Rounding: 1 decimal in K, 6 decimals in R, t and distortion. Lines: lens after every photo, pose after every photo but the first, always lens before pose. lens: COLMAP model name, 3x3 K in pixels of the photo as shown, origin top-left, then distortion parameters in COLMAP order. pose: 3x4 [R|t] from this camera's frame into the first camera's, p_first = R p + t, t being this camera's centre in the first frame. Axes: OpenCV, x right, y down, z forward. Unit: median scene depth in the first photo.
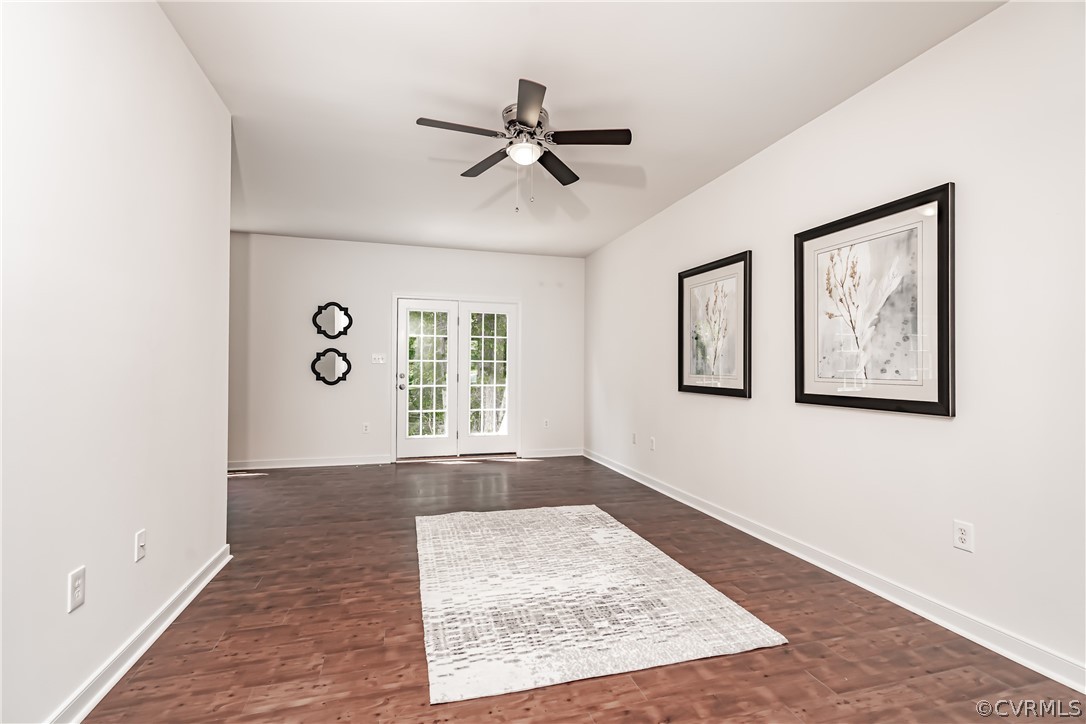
lens RADIAL K [[492.1, 0, 544.5], [0, 492.1, 365.6], [0, 0, 1]] dist [-0.002369, 0.000944]
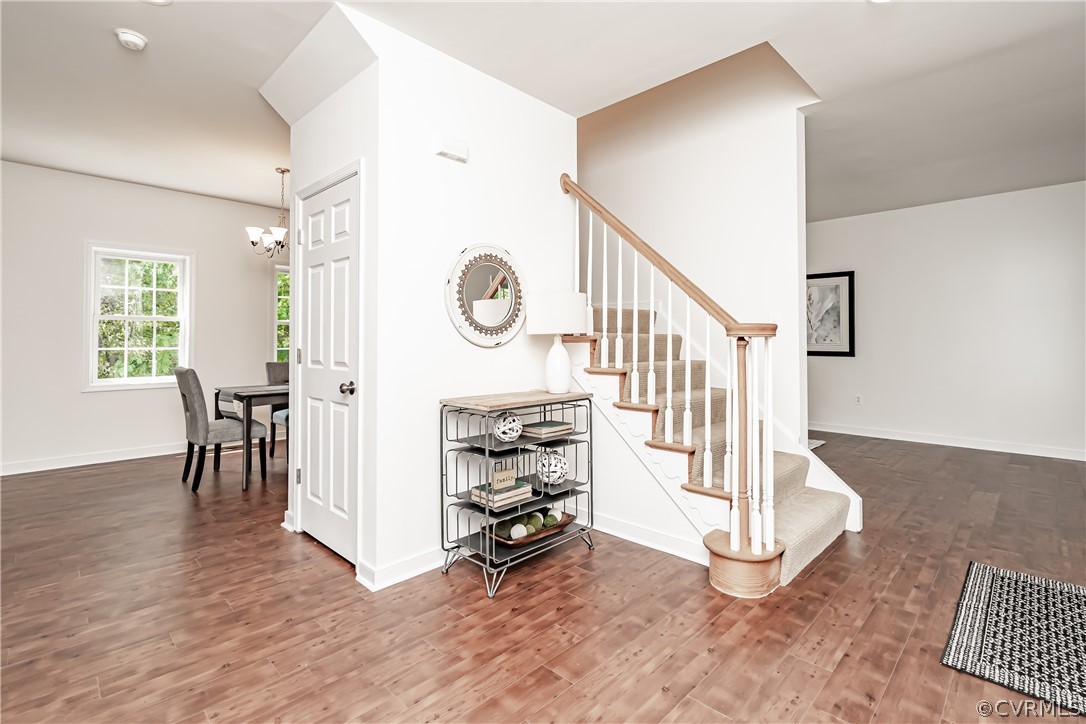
lens RADIAL K [[492.1, 0, 560.9], [0, 492.1, 339.3], [0, 0, 1]] dist [-0.002369, 0.000944]
pose [[0.868528, -0.005441, 0.495610, -1.645684], [0.001033, 0.999957, 0.009167, -0.016797], [-0.495639, -0.007450, 0.868497, -0.477520]]
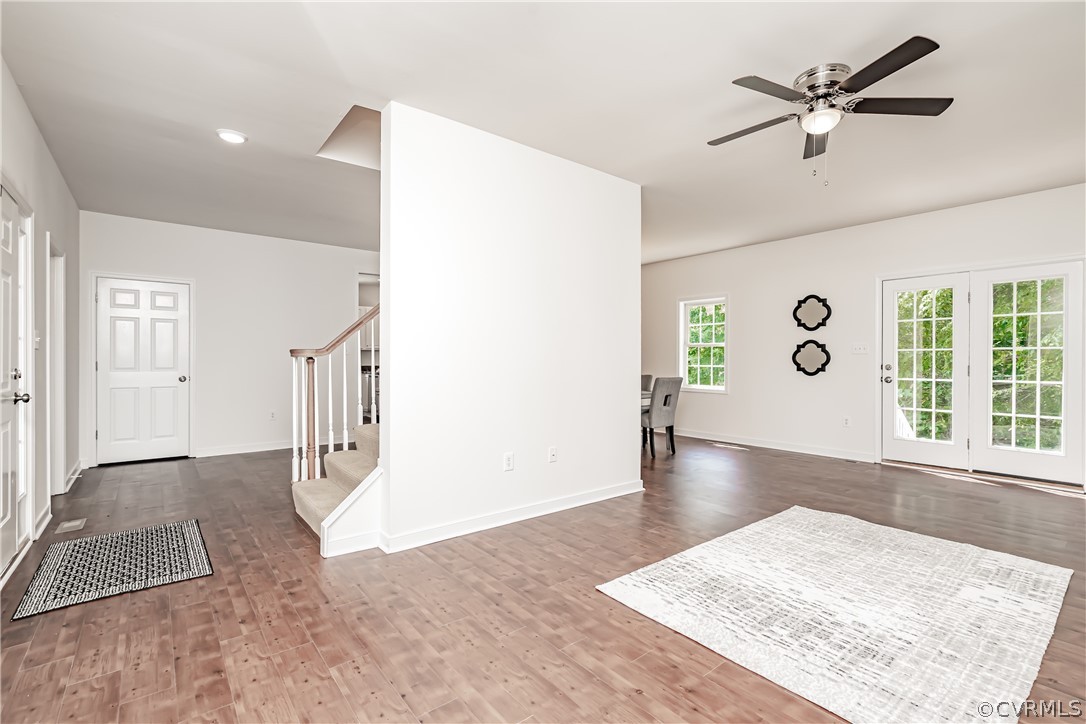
lens RADIAL K [[492.1, 0, 543.9], [0, 492.1, 370.6], [0, 0, 1]] dist [-0.002369, 0.000944]
pose [[0.383566, 0.014919, -0.923393, 0.525834], [0.010329, 0.999738, 0.020443, 0.003540], [0.923456, -0.017379, 0.383311, 0.151581]]
